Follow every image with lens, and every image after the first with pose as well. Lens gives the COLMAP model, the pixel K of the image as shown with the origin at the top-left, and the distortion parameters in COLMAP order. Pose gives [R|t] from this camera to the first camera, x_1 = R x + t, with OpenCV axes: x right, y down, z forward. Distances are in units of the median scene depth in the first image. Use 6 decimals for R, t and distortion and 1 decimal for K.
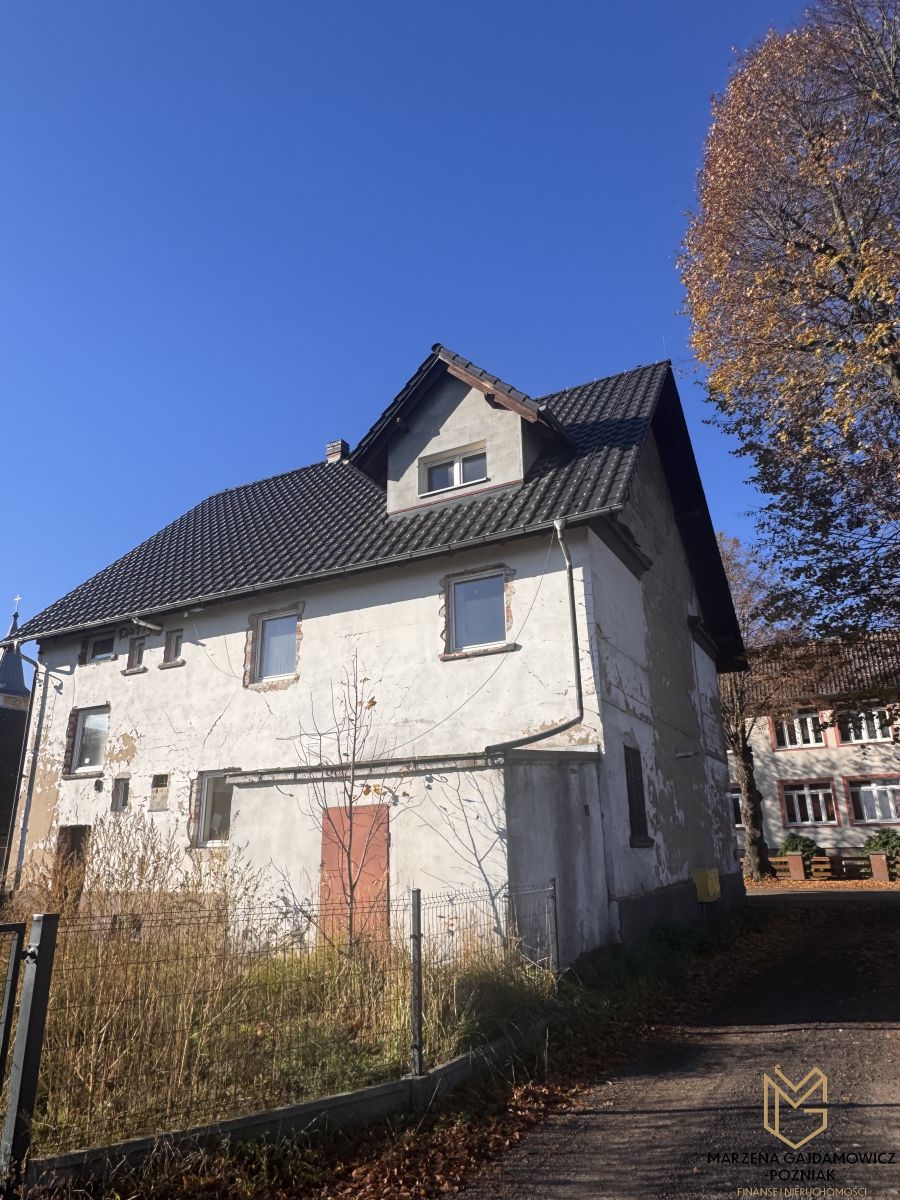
lens RADIAL K [[766.3, 0, 449.5], [0, 766.3, 599.6], [0, 0, 1]] dist [-0.013249, 0.000106]
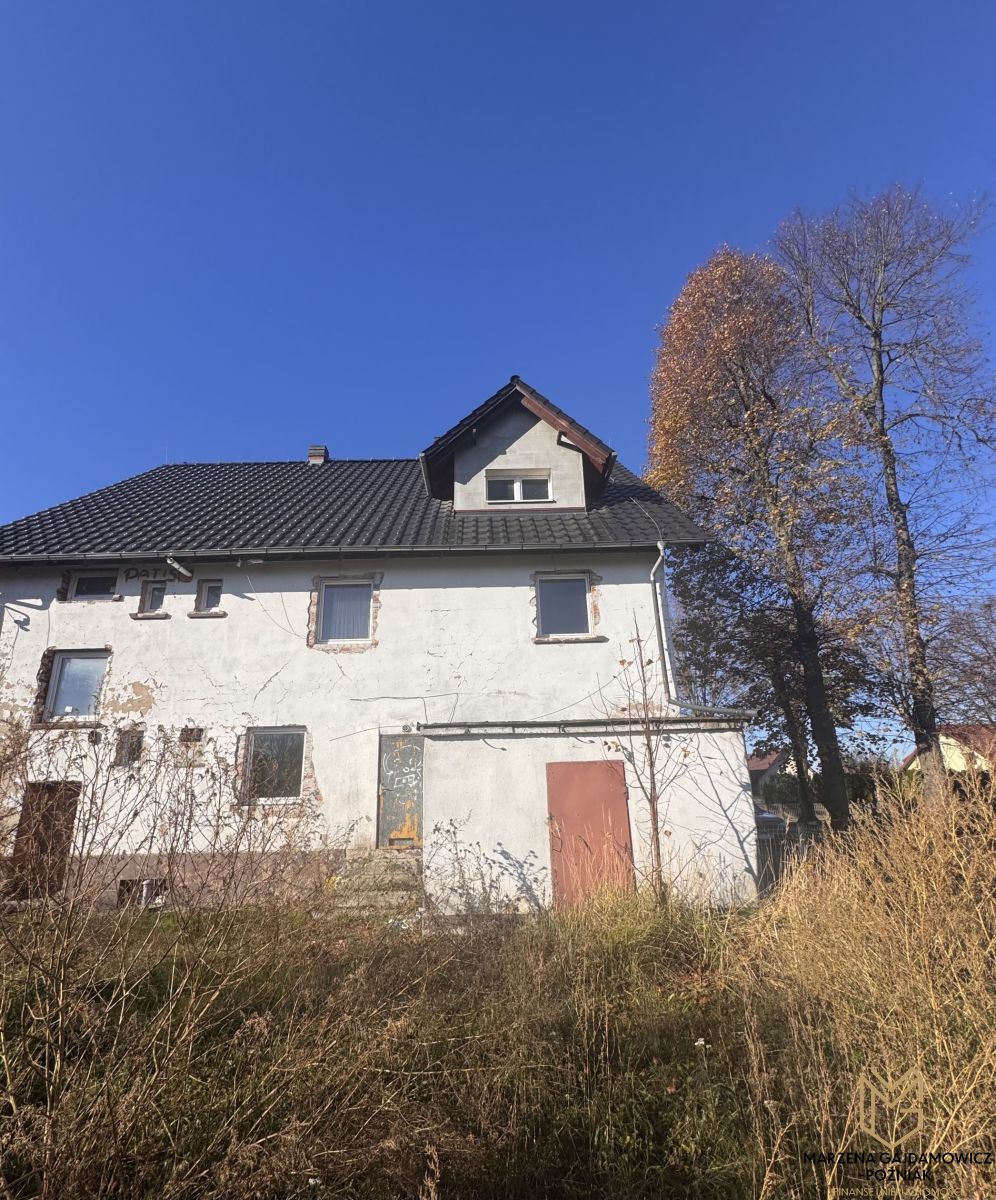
lens RADIAL K [[541.4, 0, 490.1], [0, 541.4, 656.3], [0, 0, 1]] dist [-0.005484, -0.000044]
pose [[0.881527, 0.122686, 0.455915, -0.379854], [-0.138677, 0.990336, 0.001639, 0.093049], [-0.451308, -0.064670, 0.890022, 0.264169]]
